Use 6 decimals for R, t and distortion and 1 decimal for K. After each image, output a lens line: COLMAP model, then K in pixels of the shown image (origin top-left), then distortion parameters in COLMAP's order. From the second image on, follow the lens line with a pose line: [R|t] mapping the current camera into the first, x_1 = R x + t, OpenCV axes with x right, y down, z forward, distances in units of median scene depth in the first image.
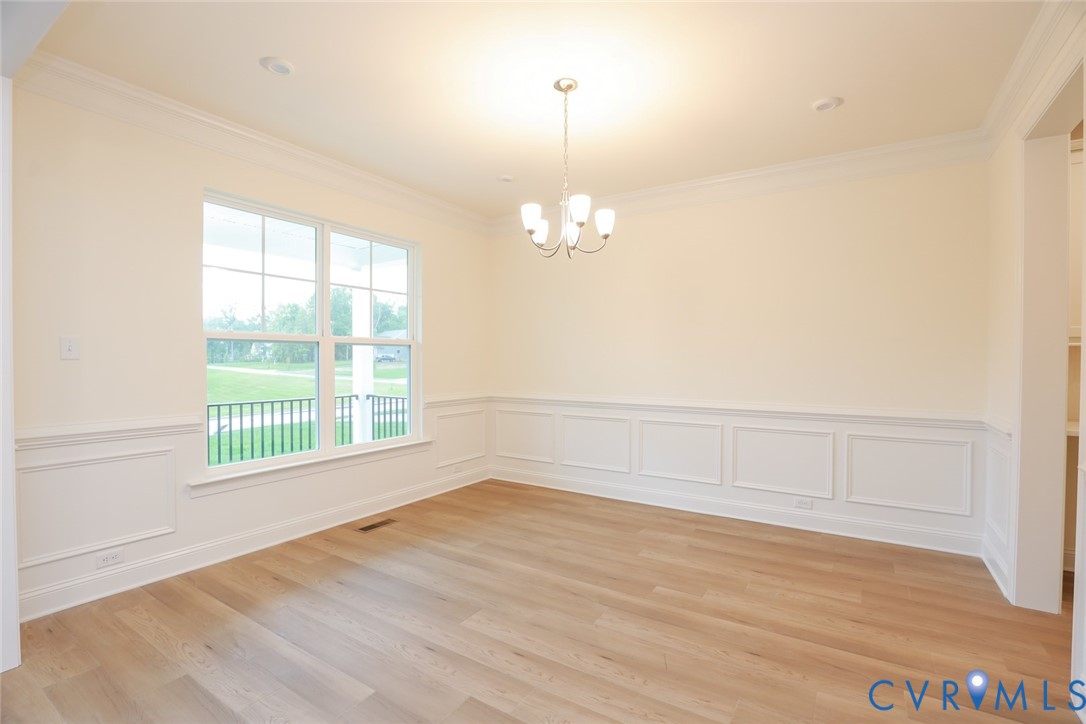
lens RADIAL K [[497.7, 0, 541.7], [0, 497.7, 364.0], [0, 0, 1]] dist [-0.036439, 0.006246]
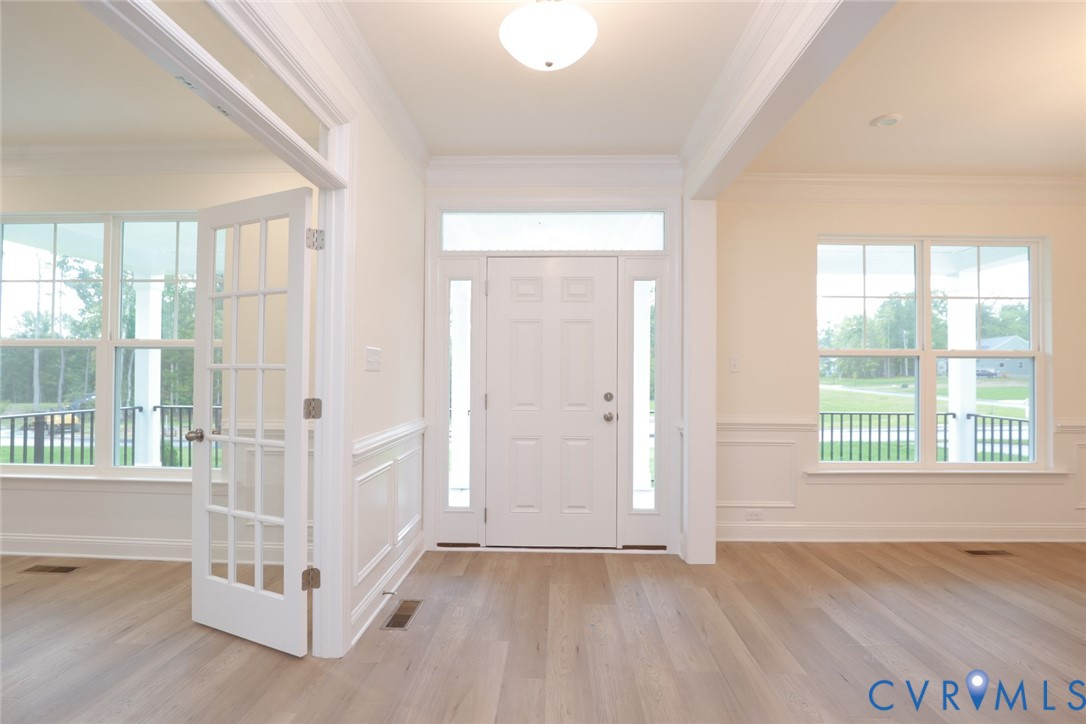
lens RADIAL K [[497.7, 0, 556.3], [0, 497.7, 370.5], [0, 0, 1]] dist [-0.036439, 0.006246]
pose [[0.517643, -0.005236, -0.855581, 0.027091], [-0.009849, 0.999879, -0.012078, 0.004828], [0.855540, 0.014678, 0.517528, -0.179058]]
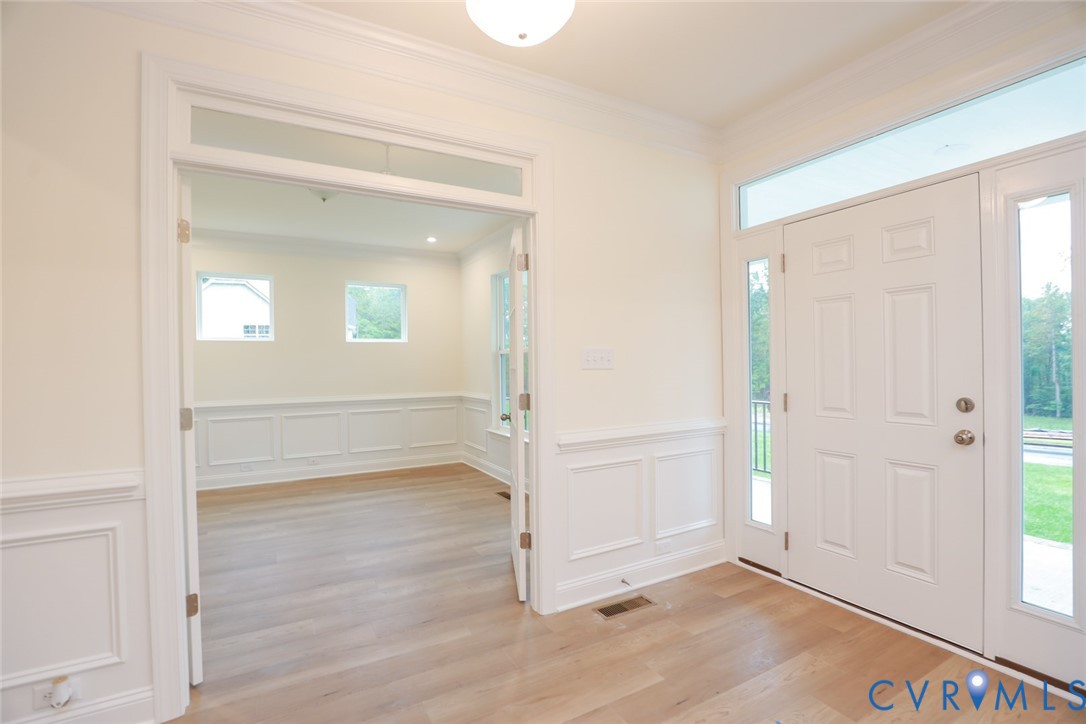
lens RADIAL K [[497.7, 0, 548.6], [0, 497.7, 369.0], [0, 0, 1]] dist [-0.036439, 0.006246]
pose [[-0.465151, 0.013281, -0.885132, -0.004069], [0.007643, 0.999910, 0.010987, -0.010344], [0.885198, -0.001654, -0.465211, 0.248653]]
